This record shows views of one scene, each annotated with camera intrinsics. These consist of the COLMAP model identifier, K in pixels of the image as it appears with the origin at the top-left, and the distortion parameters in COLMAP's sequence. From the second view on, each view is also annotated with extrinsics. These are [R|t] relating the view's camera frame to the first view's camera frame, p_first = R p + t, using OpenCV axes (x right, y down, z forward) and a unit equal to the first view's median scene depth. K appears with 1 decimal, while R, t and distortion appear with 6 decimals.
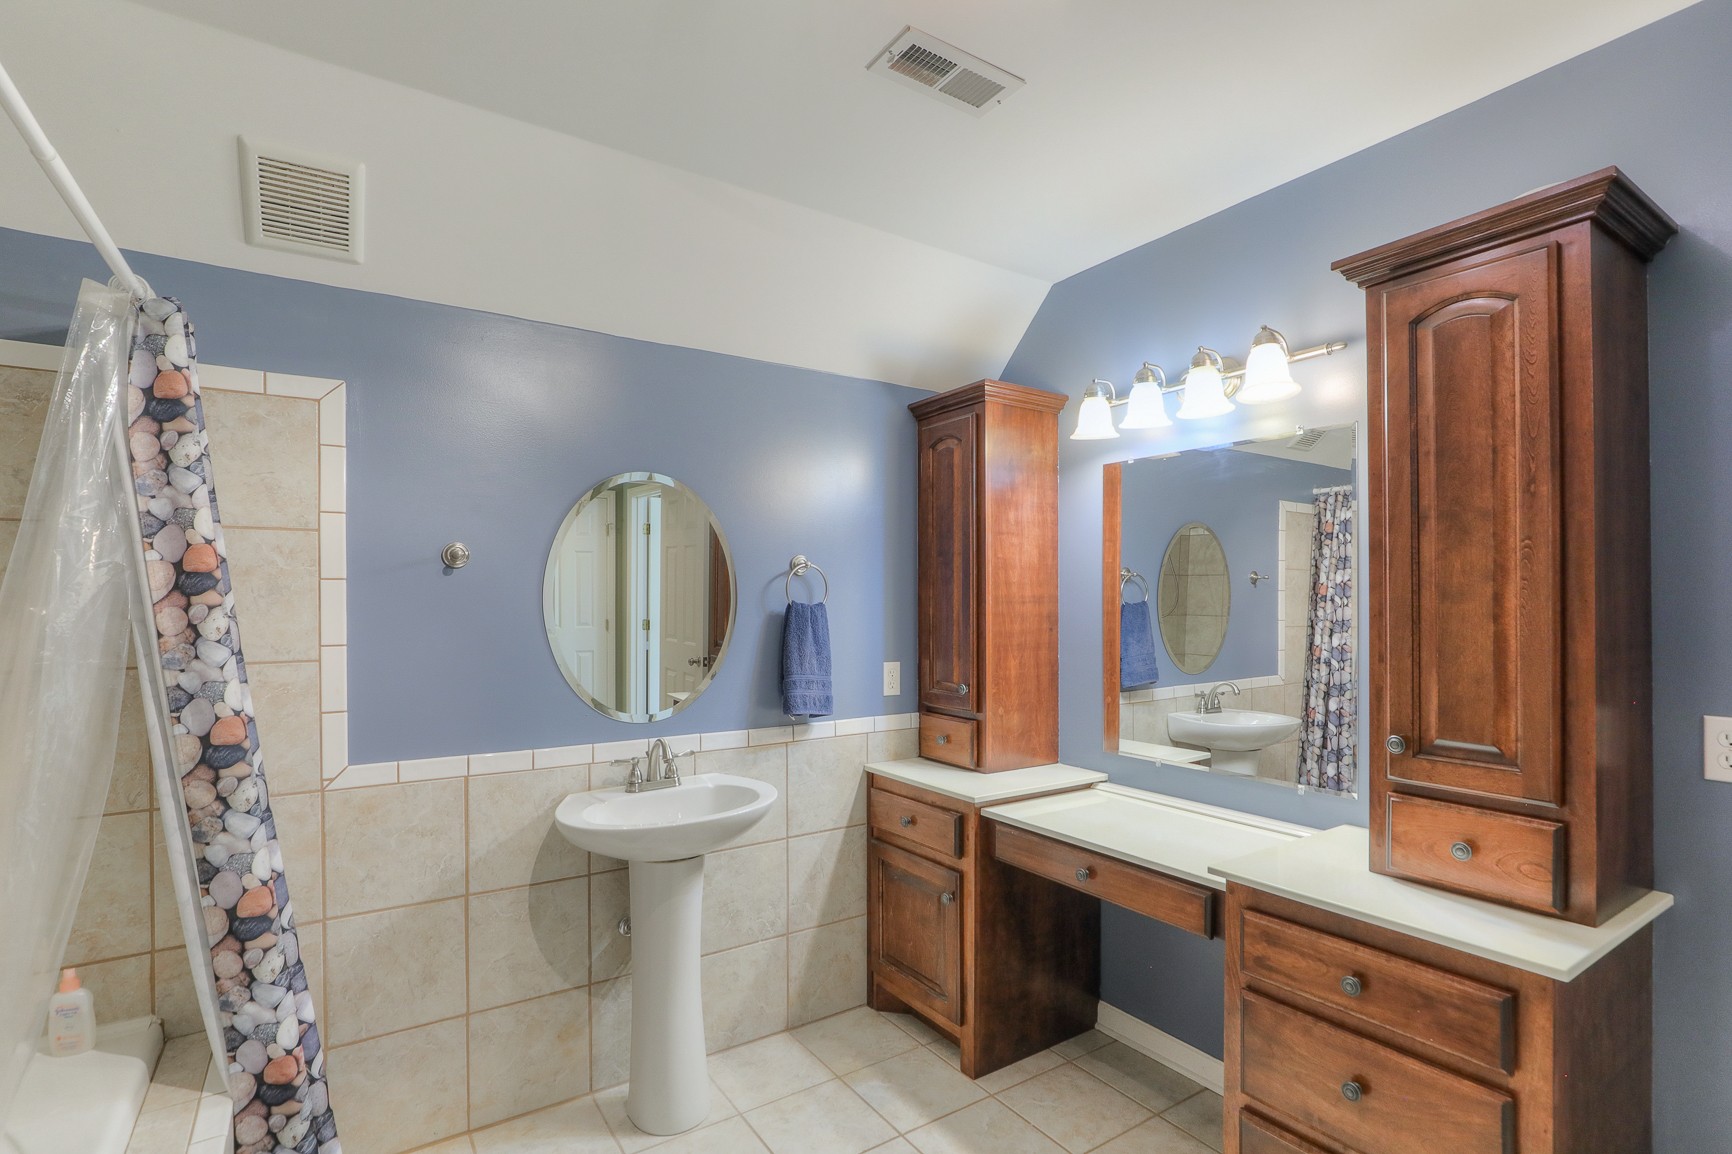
lens RADIAL K [[798.1, 0, 864.4], [0, 798.1, 609.6], [0, 0, 1]] dist [-0.018040, 0.006900]
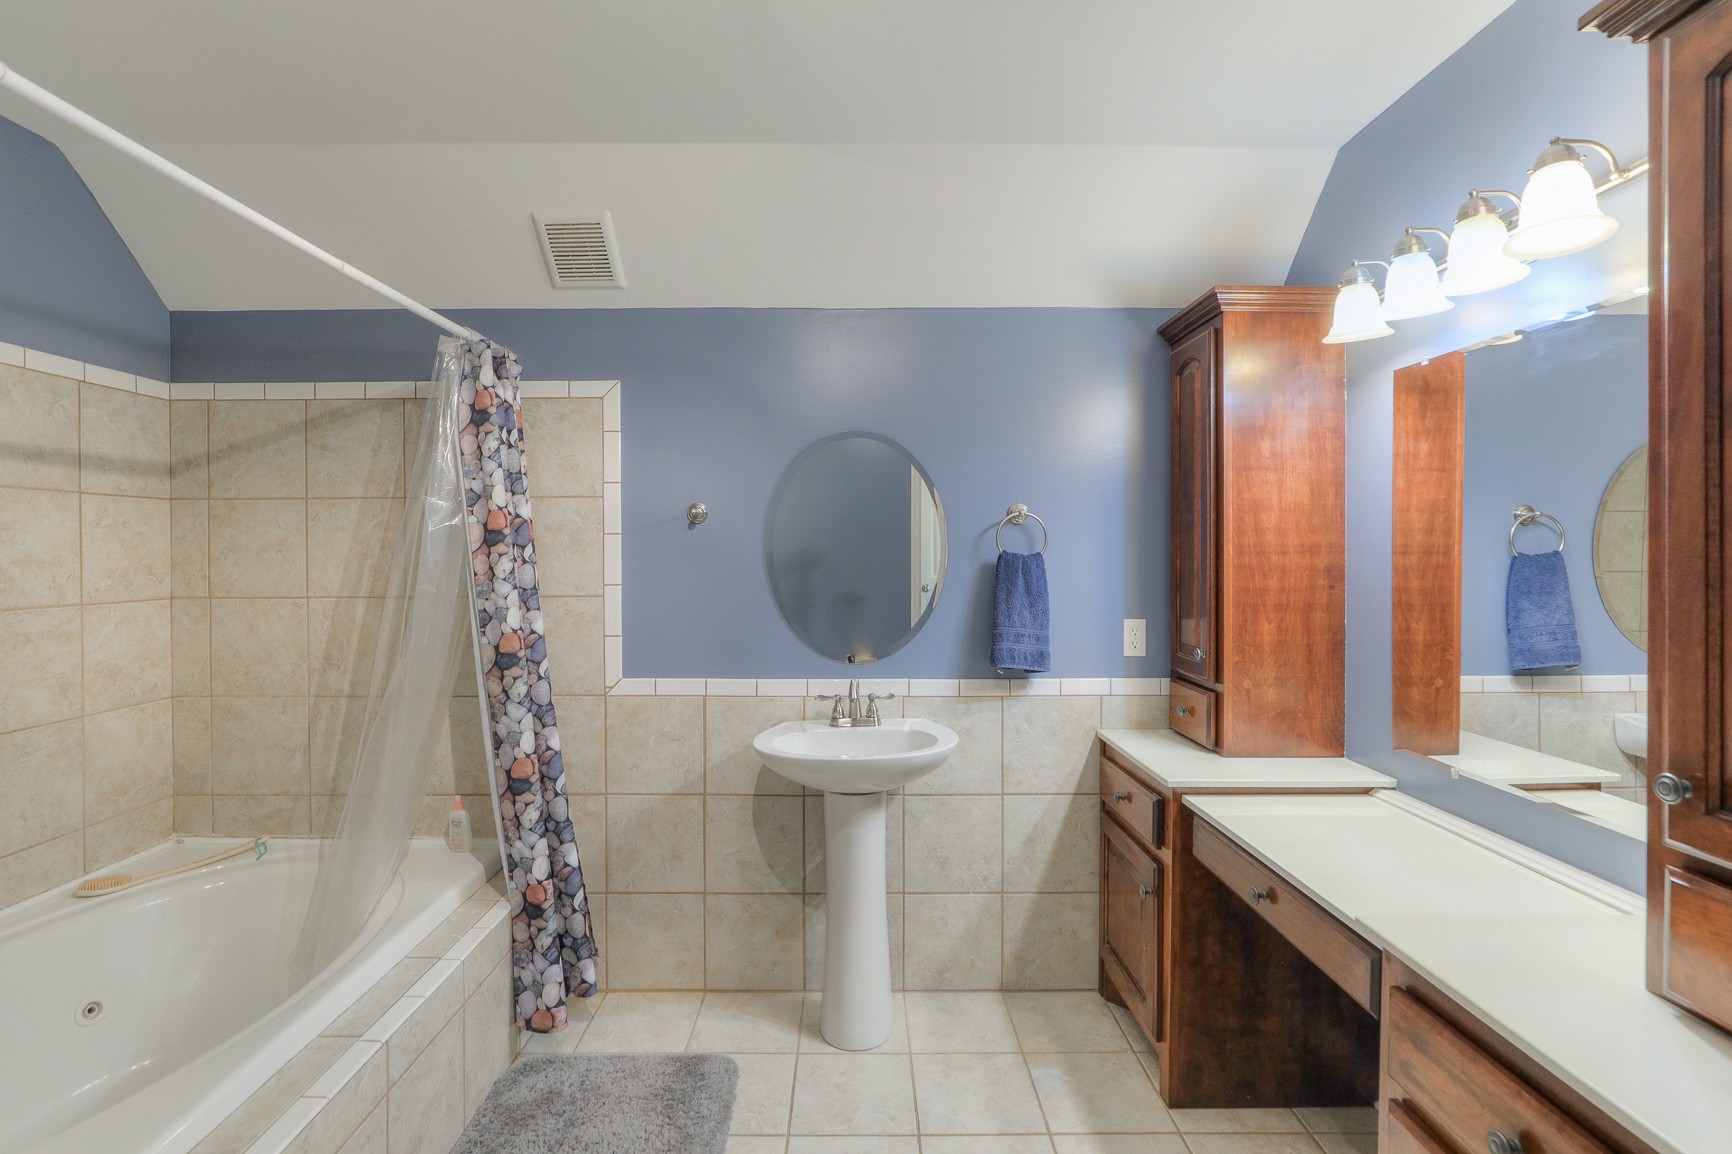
lens RADIAL K [[788.7, 0, 870.3], [0, 788.7, 564.8], [0, 0, 1]] dist [-0.012618, 0.001016]
pose [[0.841224, 0.009097, -0.540611, 0.326497], [-0.006188, 0.999955, 0.007199, 0.000302], [0.540652, -0.002711, 0.841242, 0.118657]]
